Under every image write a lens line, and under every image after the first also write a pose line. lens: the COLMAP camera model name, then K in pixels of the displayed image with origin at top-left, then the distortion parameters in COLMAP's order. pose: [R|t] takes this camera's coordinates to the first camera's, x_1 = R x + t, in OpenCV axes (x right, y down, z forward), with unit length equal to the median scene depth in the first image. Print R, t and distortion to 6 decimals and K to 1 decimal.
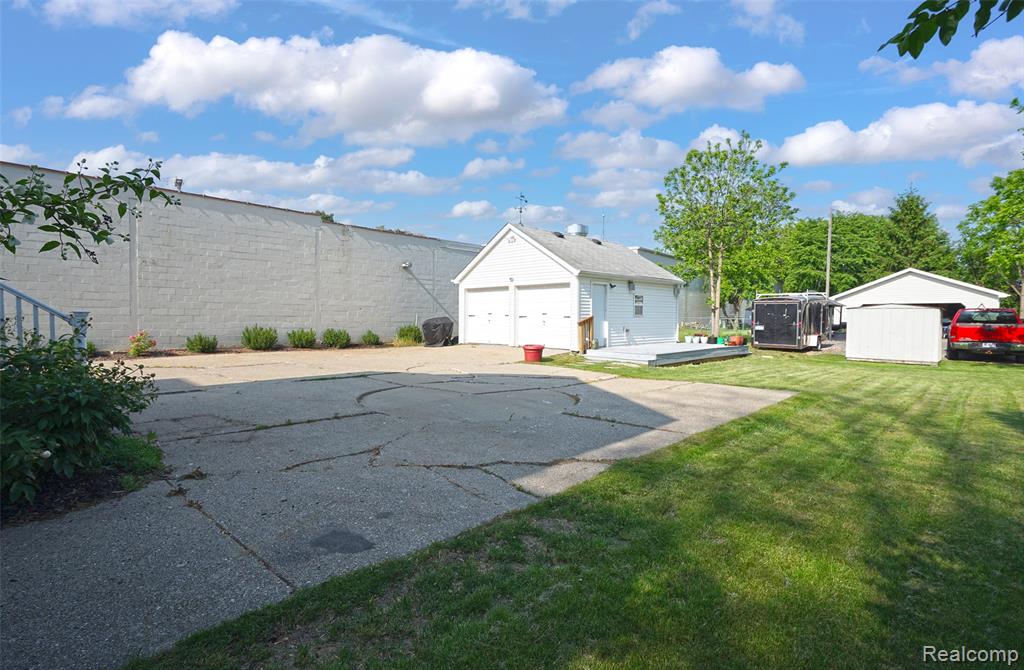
lens RADIAL K [[502.5, 0, 512.0], [0, 502.5, 335.0], [0, 0, 1]] dist [-0.004807, -0.000469]
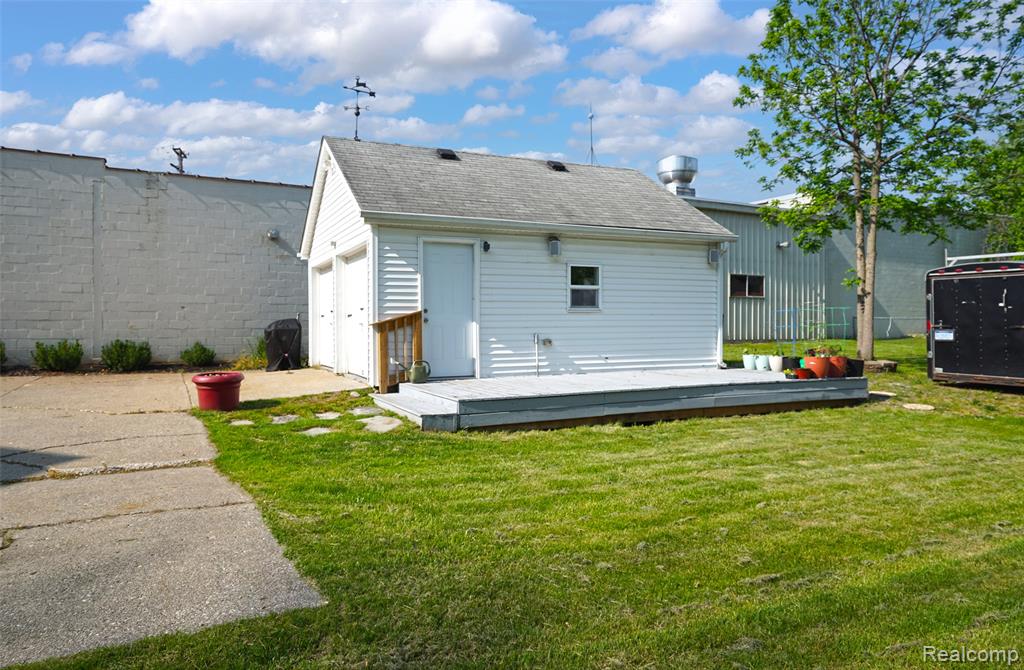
lens RADIAL K [[684.8, 0, 526.4], [0, 684.8, 332.4], [0, 0, 1]] dist [-0.000945, -0.002838]
pose [[0.942088, -0.005890, -0.335315, 0.408083], [-0.002345, 0.999706, -0.024149, -0.002587], [0.335359, 0.023537, 0.941797, 0.385838]]
